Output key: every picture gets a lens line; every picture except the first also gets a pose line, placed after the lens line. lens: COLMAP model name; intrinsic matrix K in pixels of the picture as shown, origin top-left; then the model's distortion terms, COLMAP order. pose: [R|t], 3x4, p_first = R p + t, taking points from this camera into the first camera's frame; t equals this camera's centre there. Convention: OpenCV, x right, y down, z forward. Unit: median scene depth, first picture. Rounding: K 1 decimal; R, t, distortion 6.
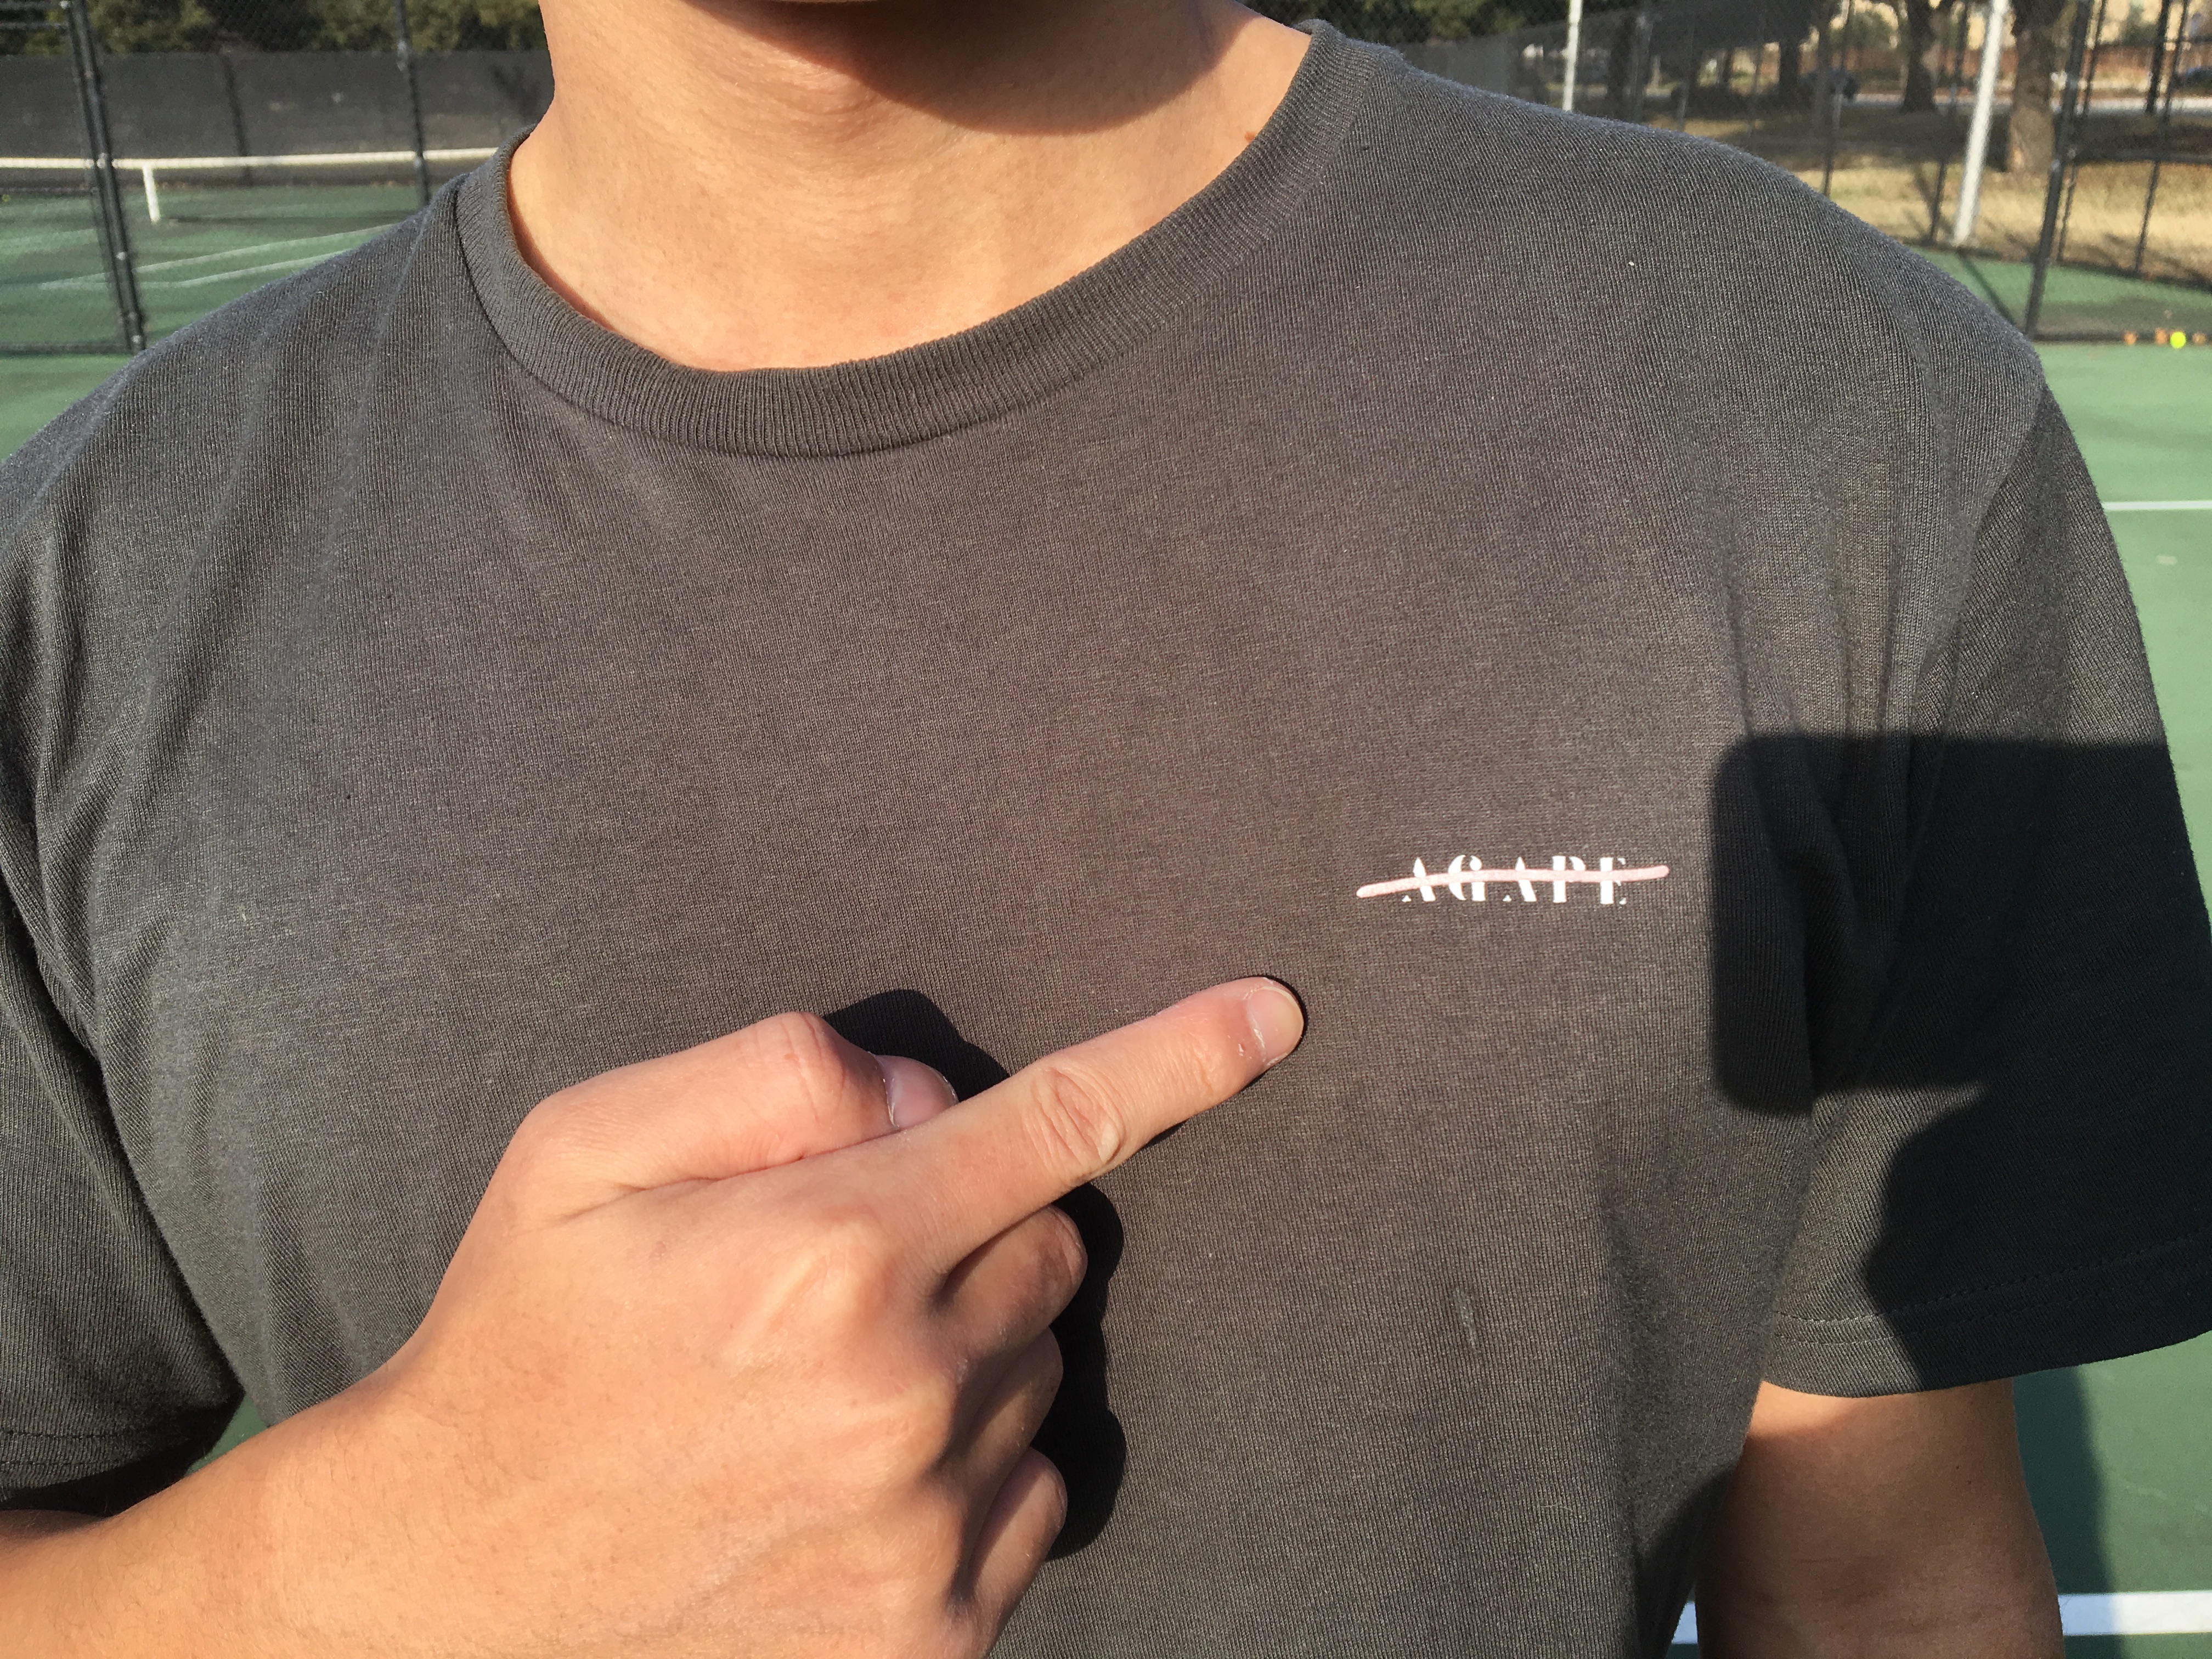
lens RADIAL K [[1872.7, 0, 1107.7], [0, 1872.7, 825.3], [0, 0, 1]] dist [0.000209, -0.006351]
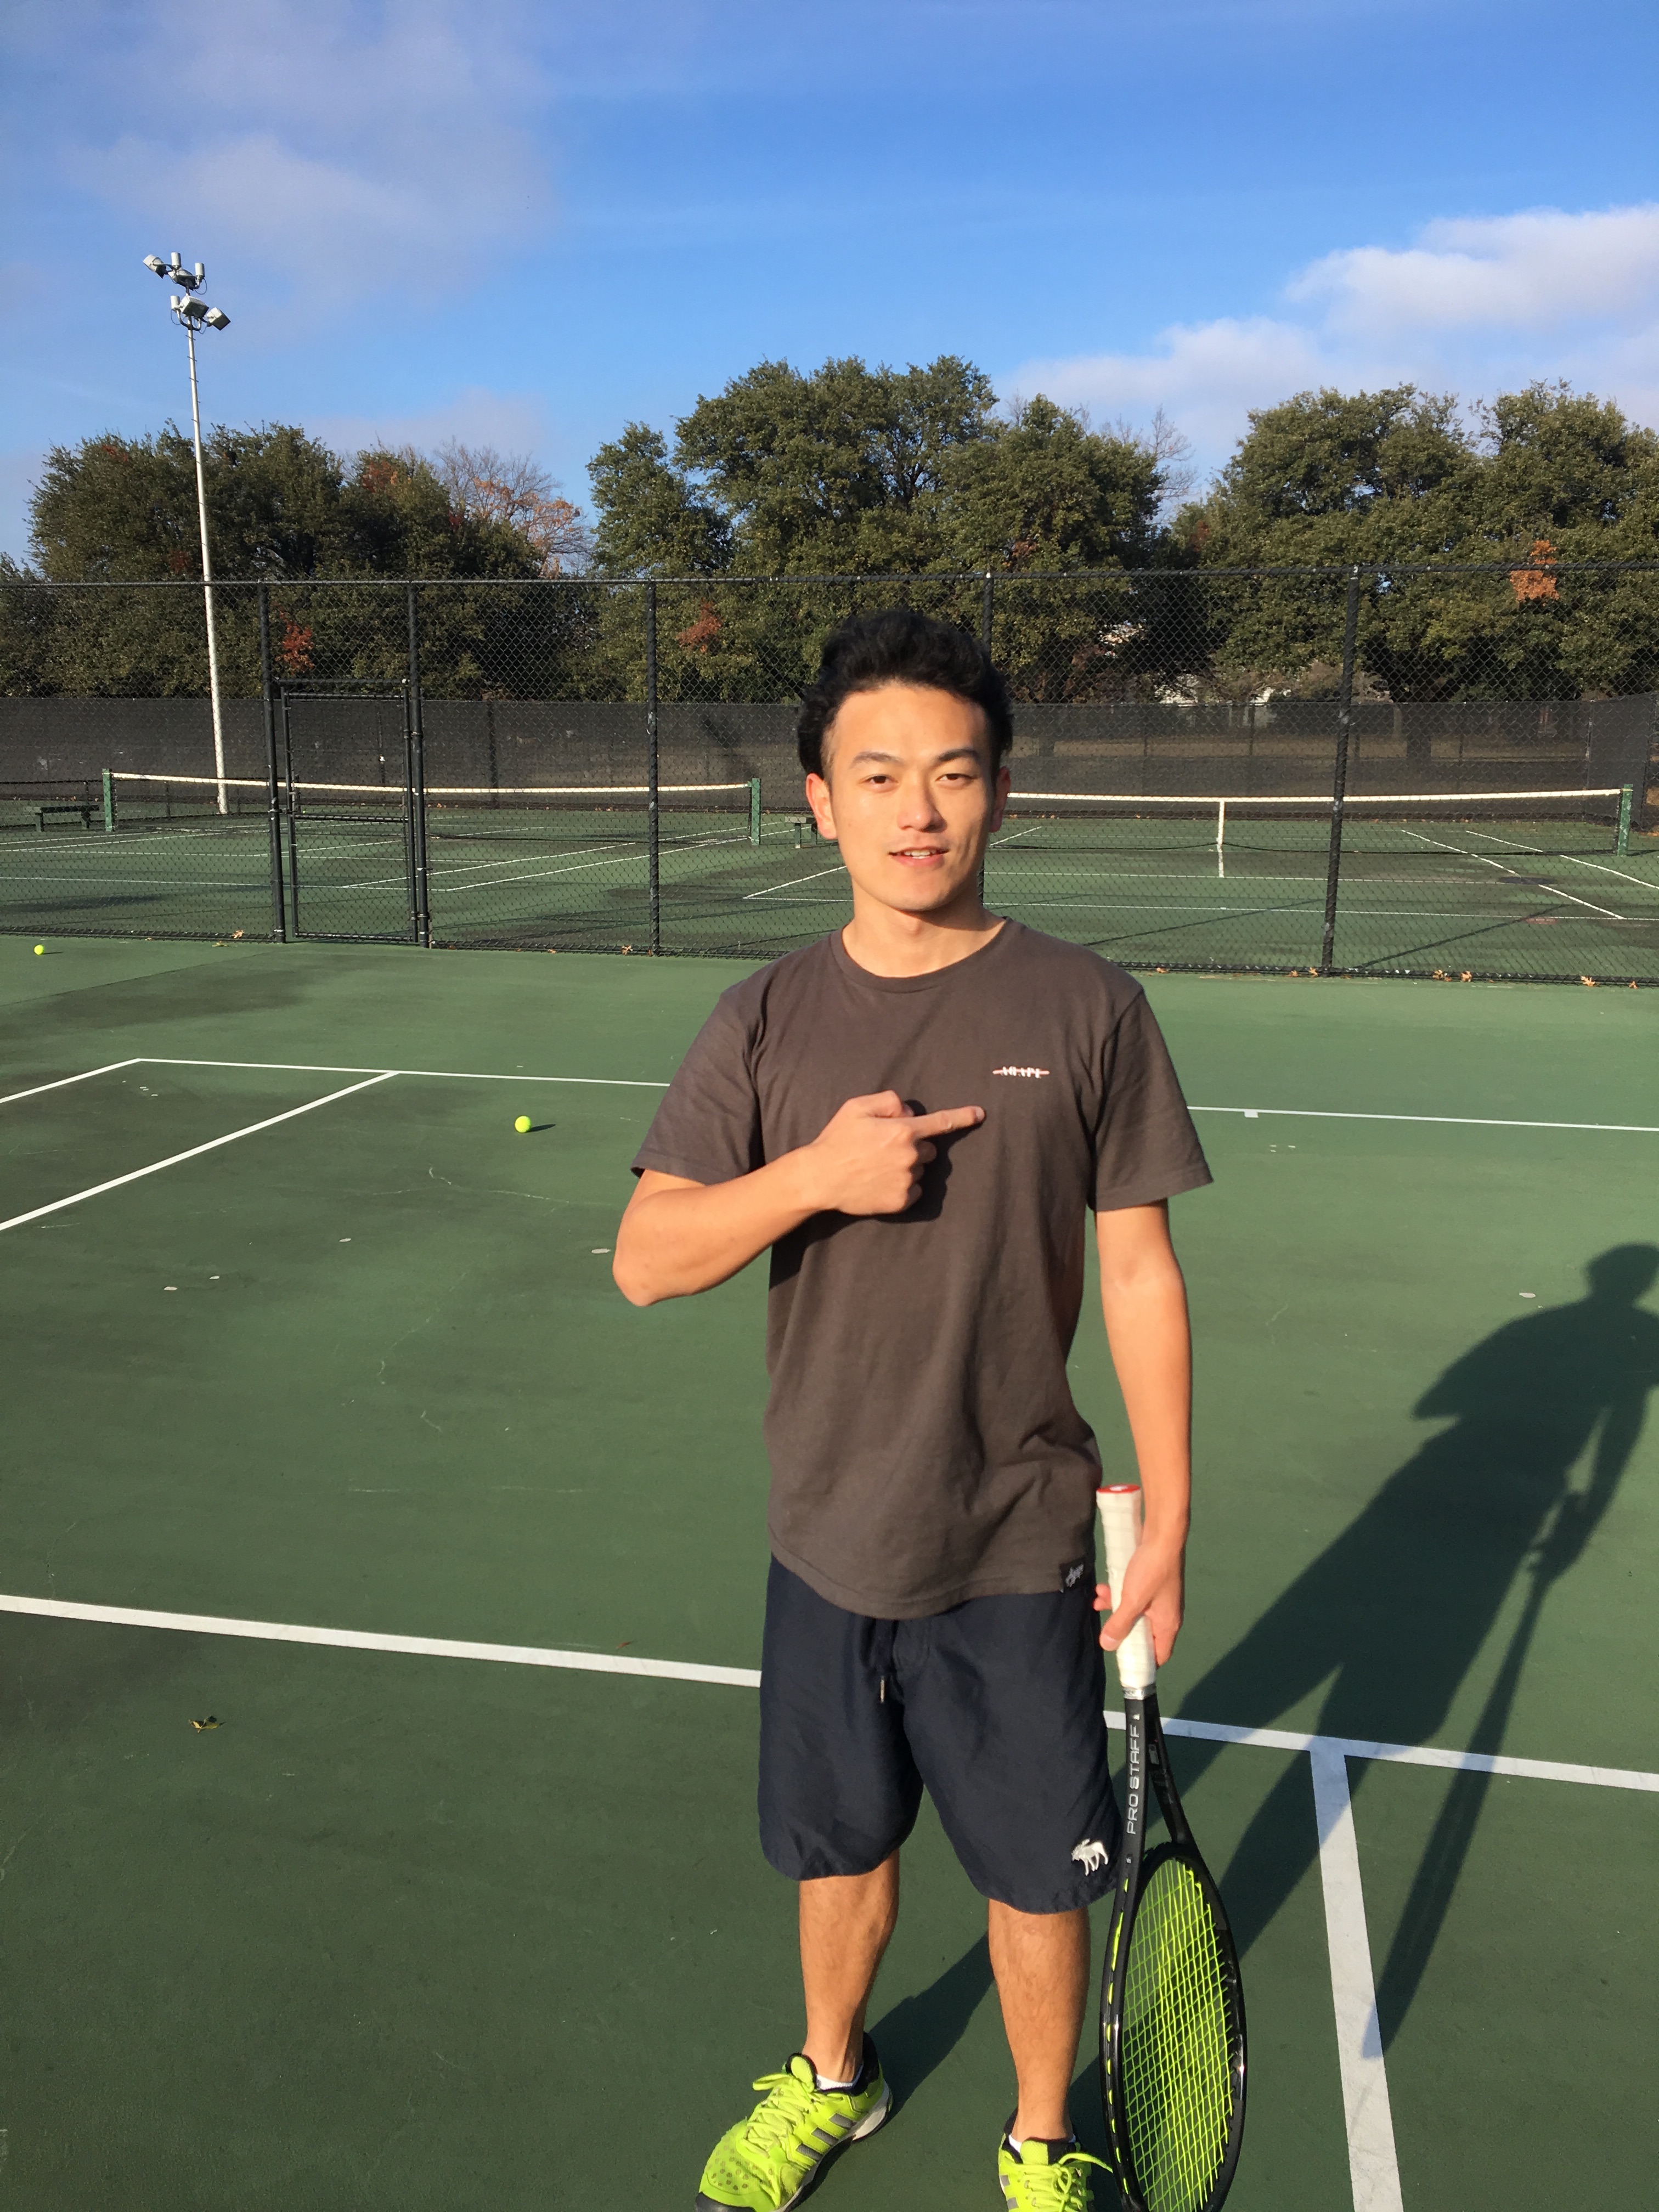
lens RADIAL K [[1872.7, 0, 829.4], [0, 1872.7, 1107.4], [0, 0, 1]] dist [0.000209, -0.006351]
pose [[0.974819, 0.056086, -0.215829, 0.026577], [-0.092198, 0.982625, -0.161080, 0.033111], [0.203045, 0.176923, 0.963053, -0.136538]]
